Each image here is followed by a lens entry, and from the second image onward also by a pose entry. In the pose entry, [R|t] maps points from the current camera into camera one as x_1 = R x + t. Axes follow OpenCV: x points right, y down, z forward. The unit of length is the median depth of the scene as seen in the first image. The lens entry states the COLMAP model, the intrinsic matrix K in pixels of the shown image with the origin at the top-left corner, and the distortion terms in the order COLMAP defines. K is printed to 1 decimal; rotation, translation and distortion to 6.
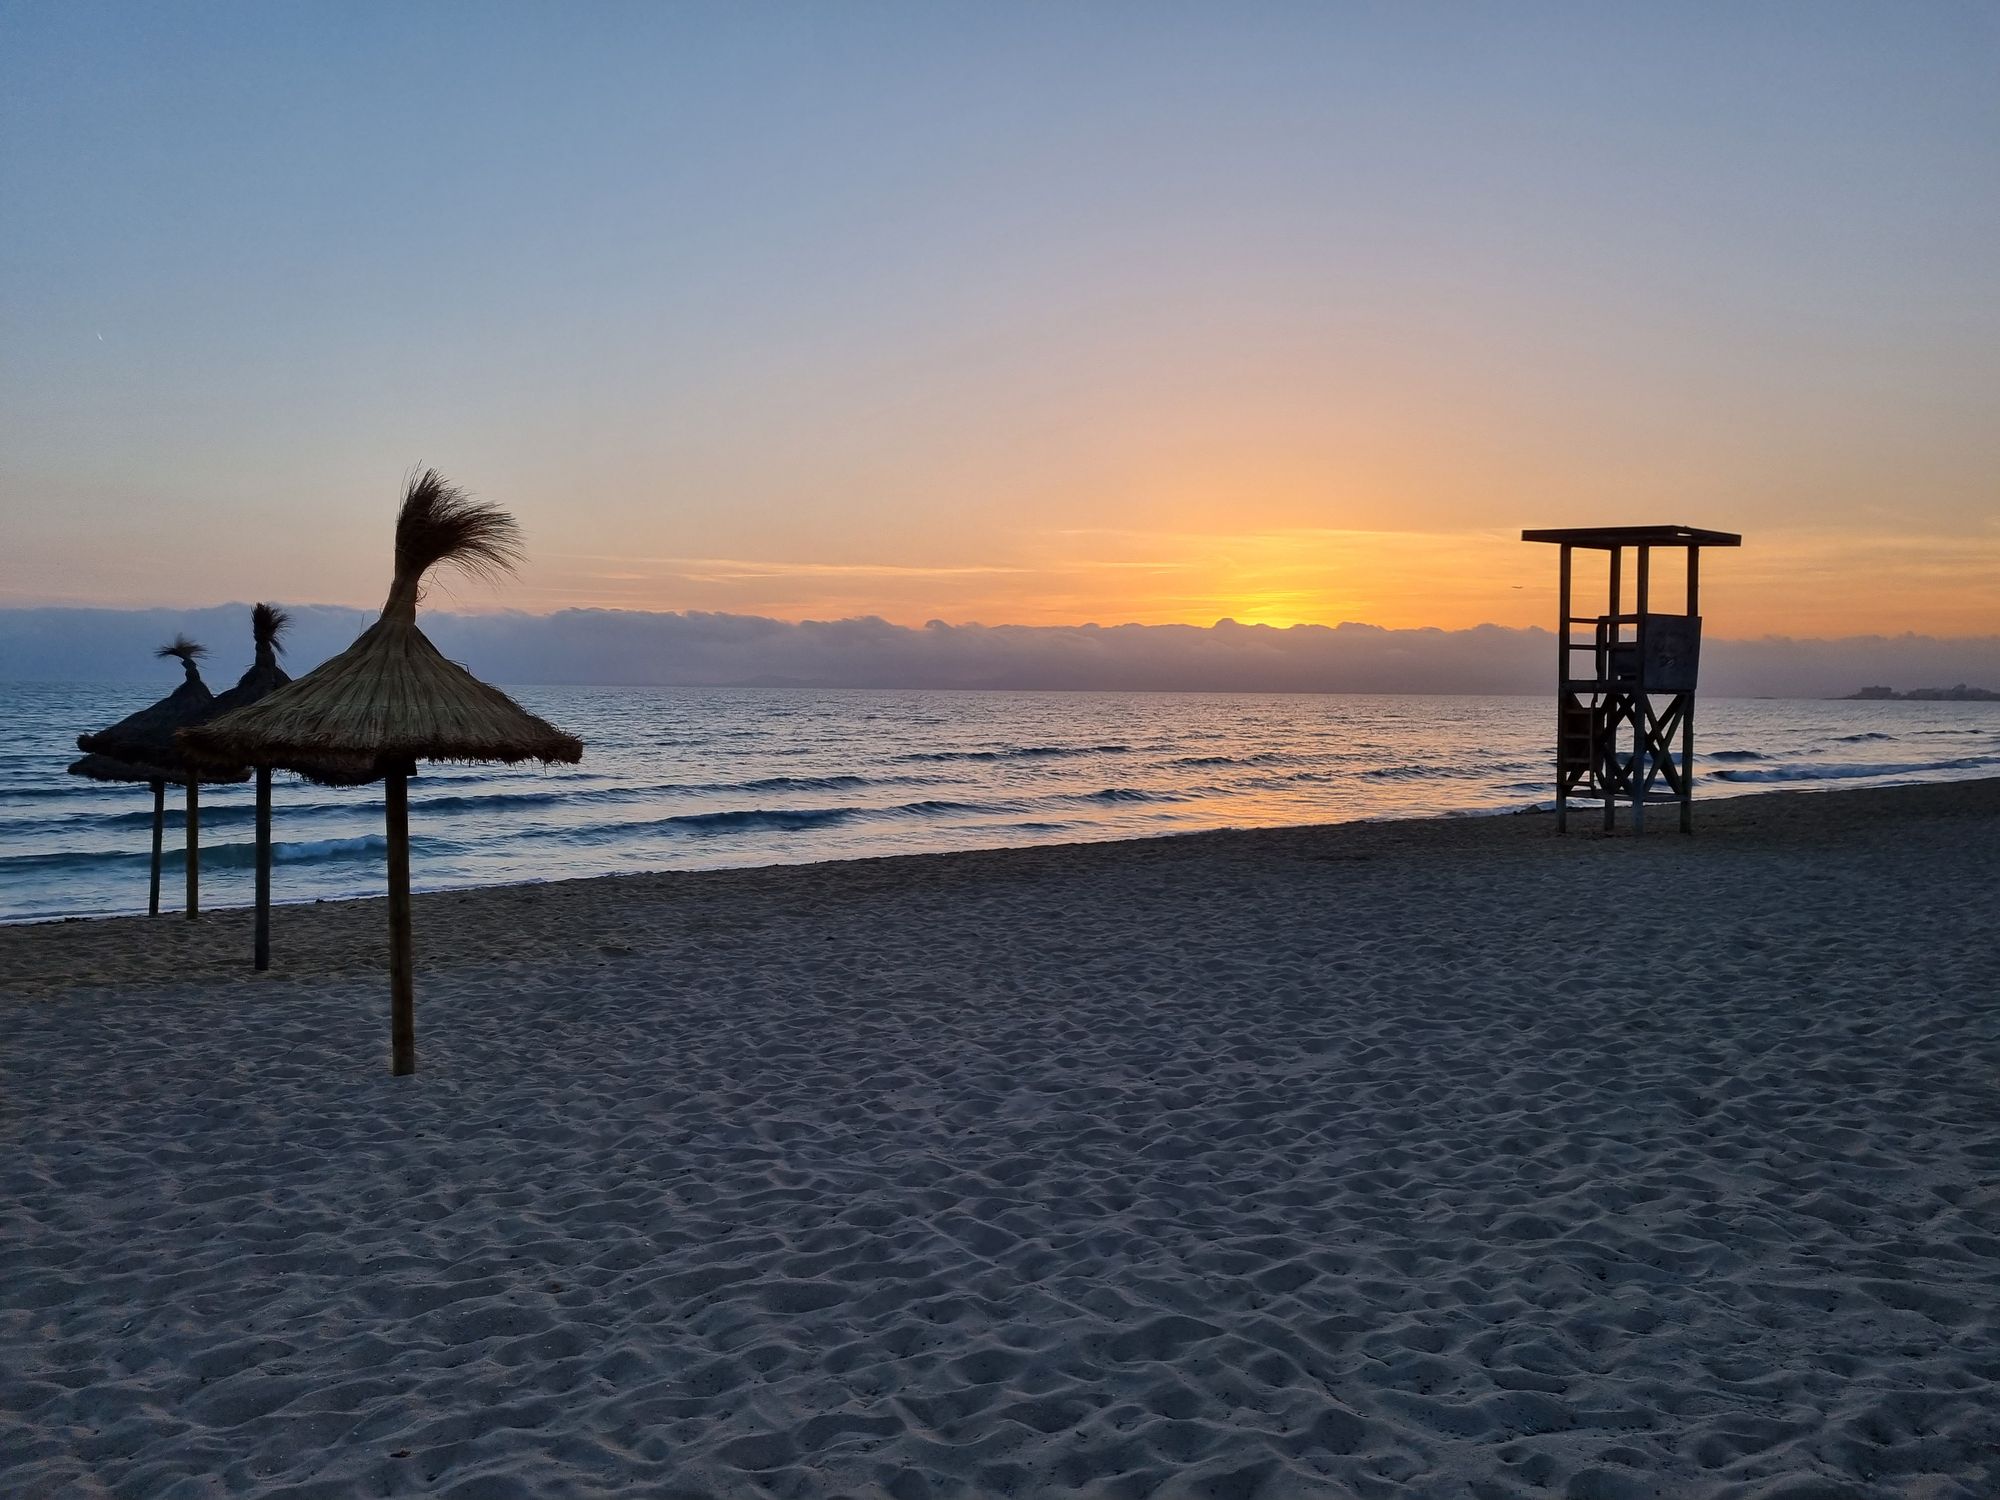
lens RADIAL K [[1470.0, 0, 990.8], [0, 1470.0, 751.2], [0, 0, 1]] dist [0.054055, -0.037946]
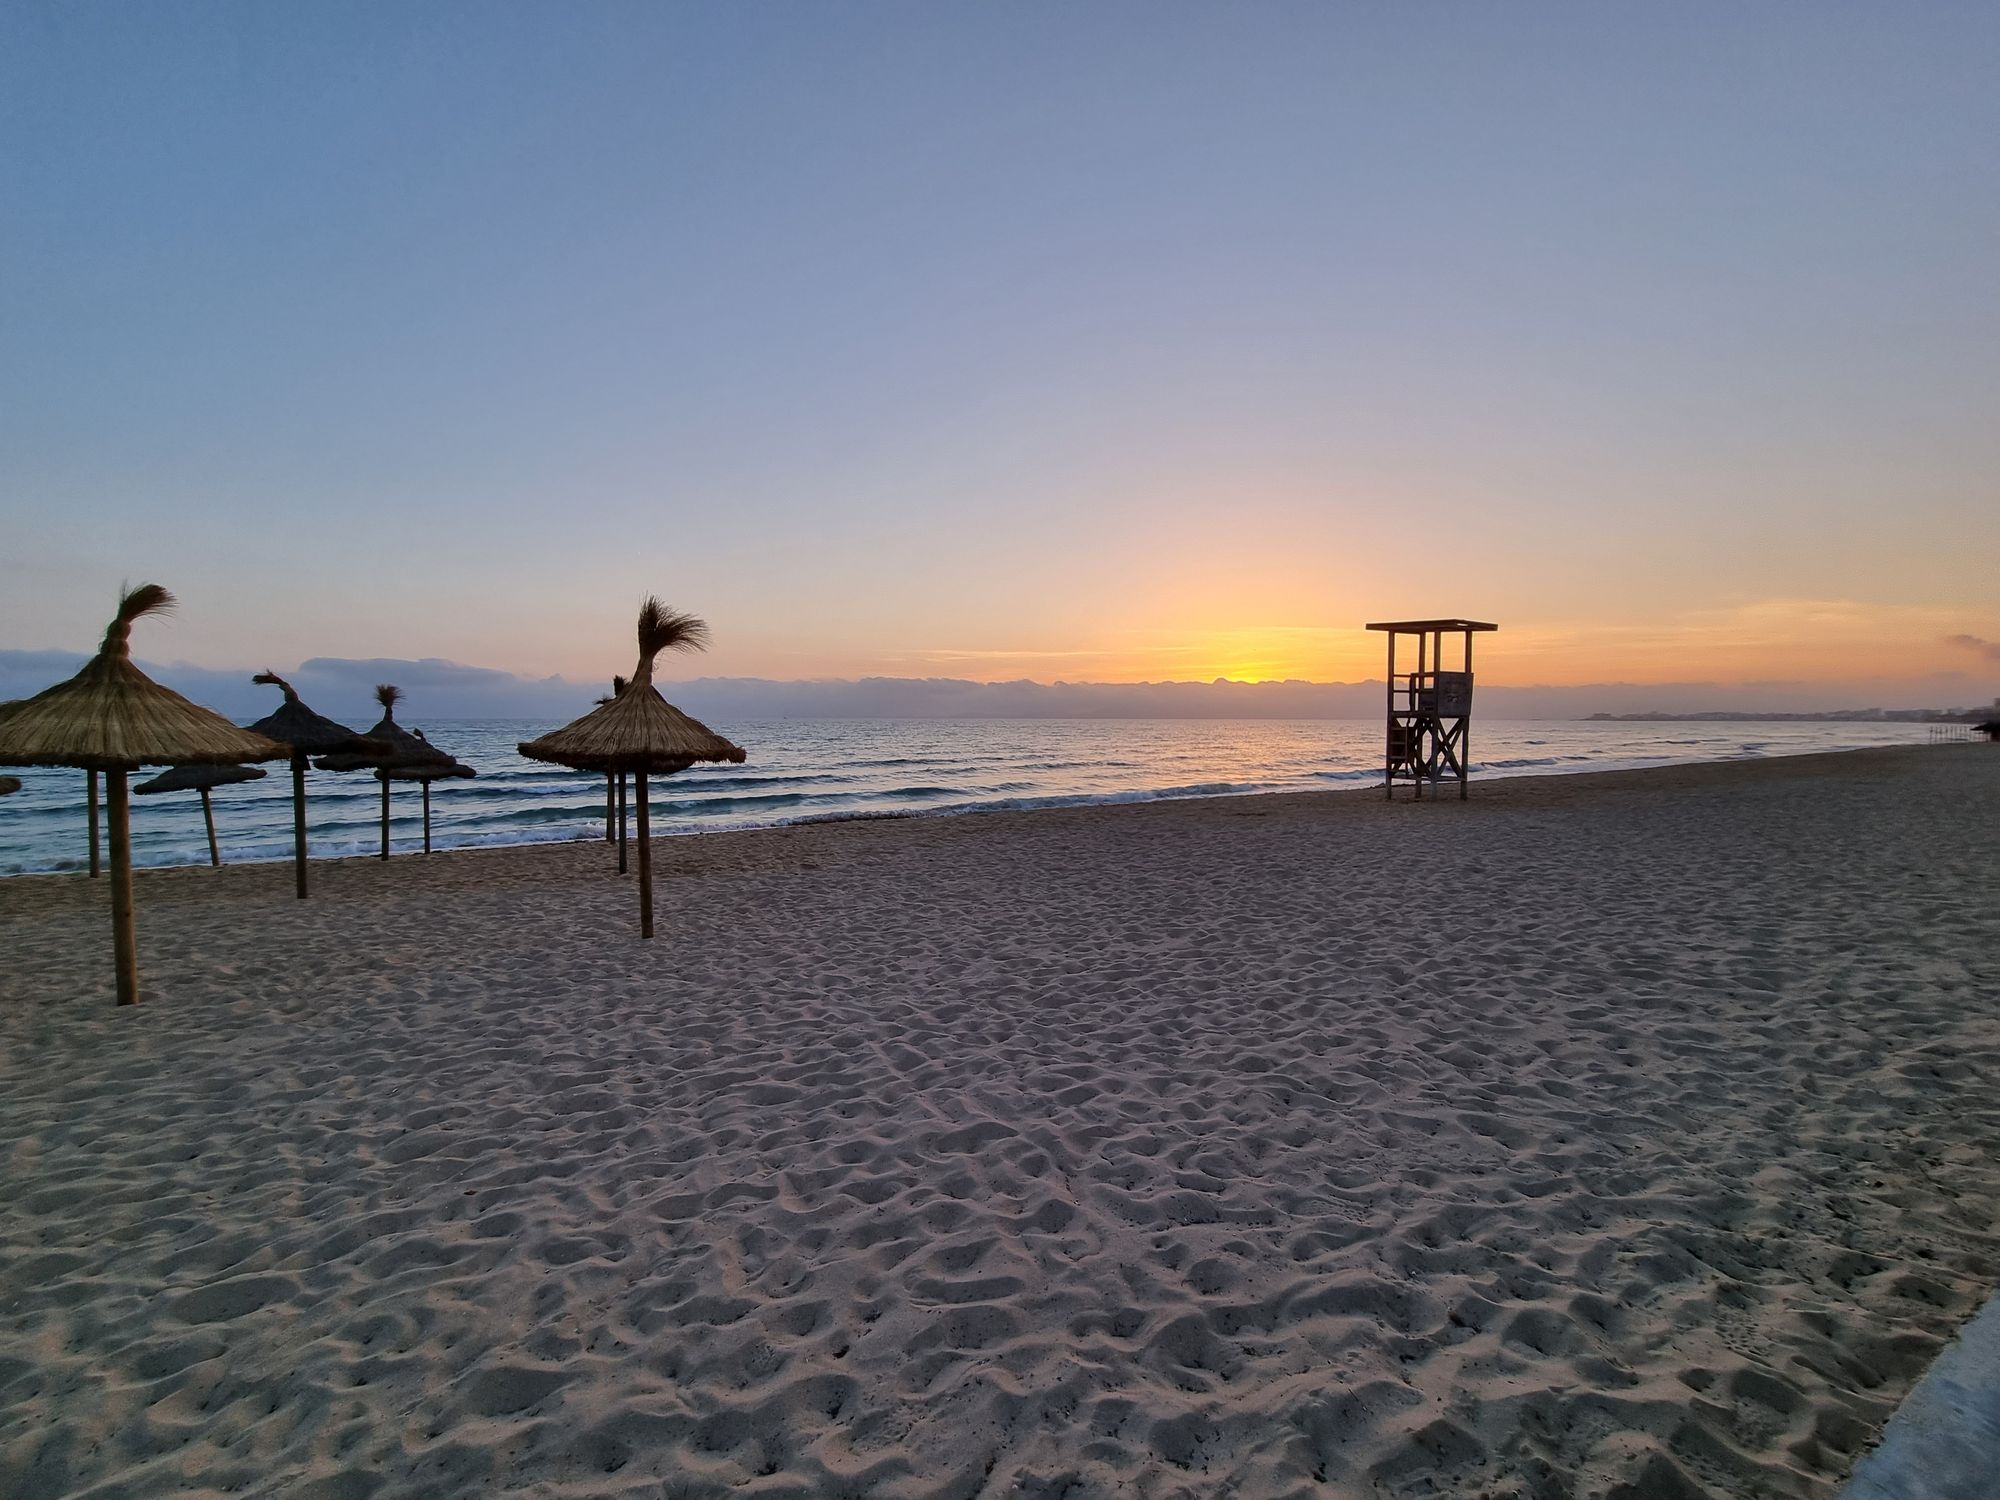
lens RADIAL K [[796.8, 0, 1001.0], [0, 796.8, 755.3], [0, 0, 1]] dist [-0.006618, -0.000003]
pose [[0.993549, -0.003056, -0.113358, 0.135171], [0.003471, 0.999988, 0.003459, -0.002803], [0.113347, -0.003830, 0.993548, 0.102539]]
